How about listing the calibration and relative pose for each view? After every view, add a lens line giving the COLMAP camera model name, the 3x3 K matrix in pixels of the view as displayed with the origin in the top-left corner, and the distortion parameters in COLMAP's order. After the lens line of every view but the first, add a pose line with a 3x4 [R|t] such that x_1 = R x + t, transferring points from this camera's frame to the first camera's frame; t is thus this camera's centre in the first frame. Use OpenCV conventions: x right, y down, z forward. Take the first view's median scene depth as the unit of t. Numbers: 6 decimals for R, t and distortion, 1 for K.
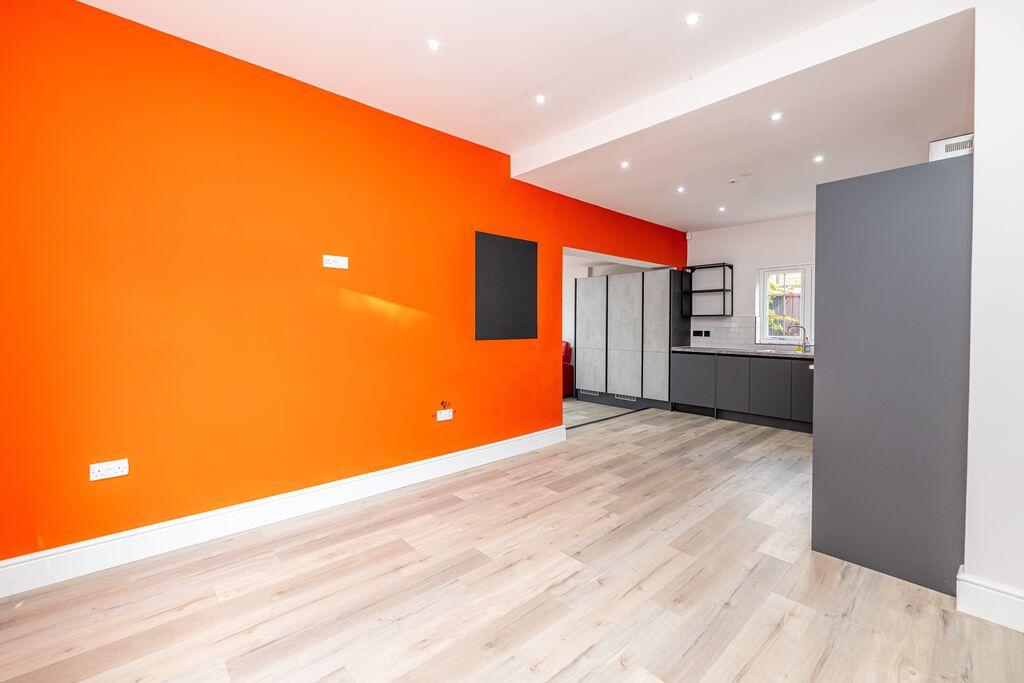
lens RADIAL K [[418.3, 0, 503.8], [0, 418.3, 333.5], [0, 0, 1]] dist [0.002969, 0.000006]
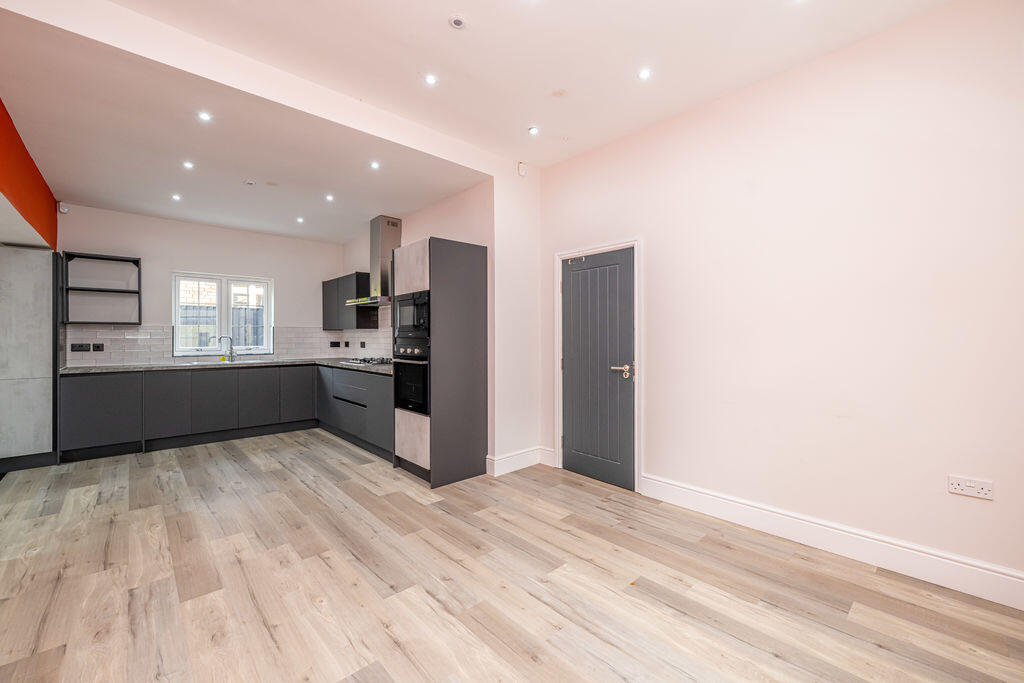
lens RADIAL K [[418.3, 0, 503.8], [0, 418.3, 333.5], [0, 0, 1]] dist [0.002969, 0.000006]
pose [[-0.001777, 0.004381, 0.999989, -0.566203], [0.023903, 0.999705, -0.004338, -0.008694], [-0.999713, 0.023895, -0.001881, 0.584763]]
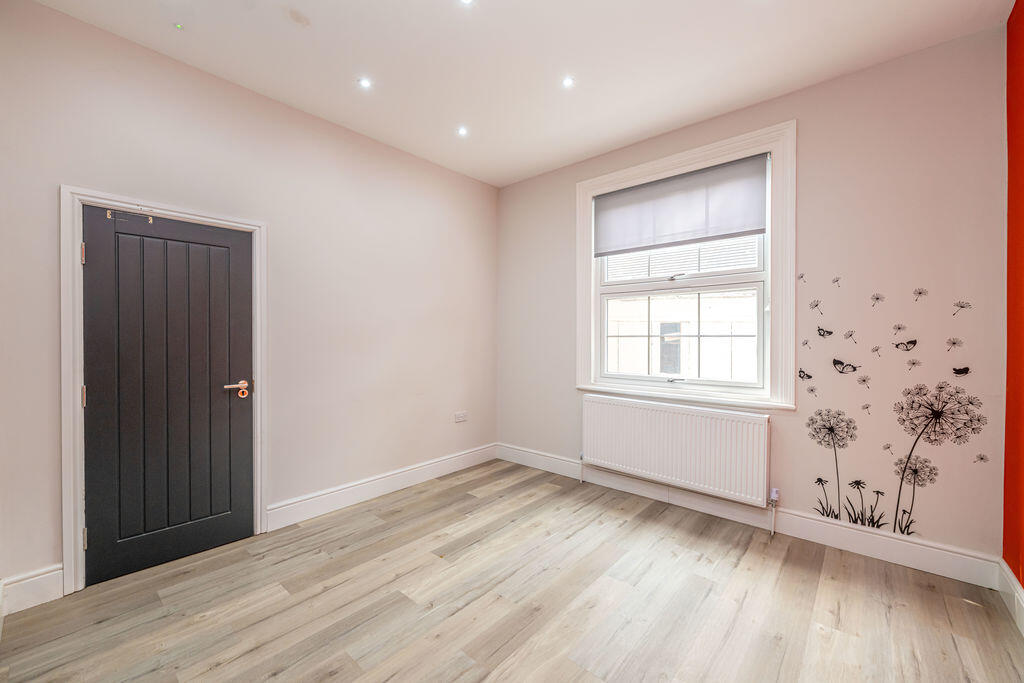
lens RADIAL K [[418.3, 0, 512.0], [0, 418.3, 341.5], [0, 0, 1]] dist [0.001070, 0.000001]
pose [[-0.991172, -0.003793, -0.132530, 0.110587], [-0.007538, 0.999586, 0.027772, -0.032968], [0.132370, 0.028526, -0.990790, 1.197232]]
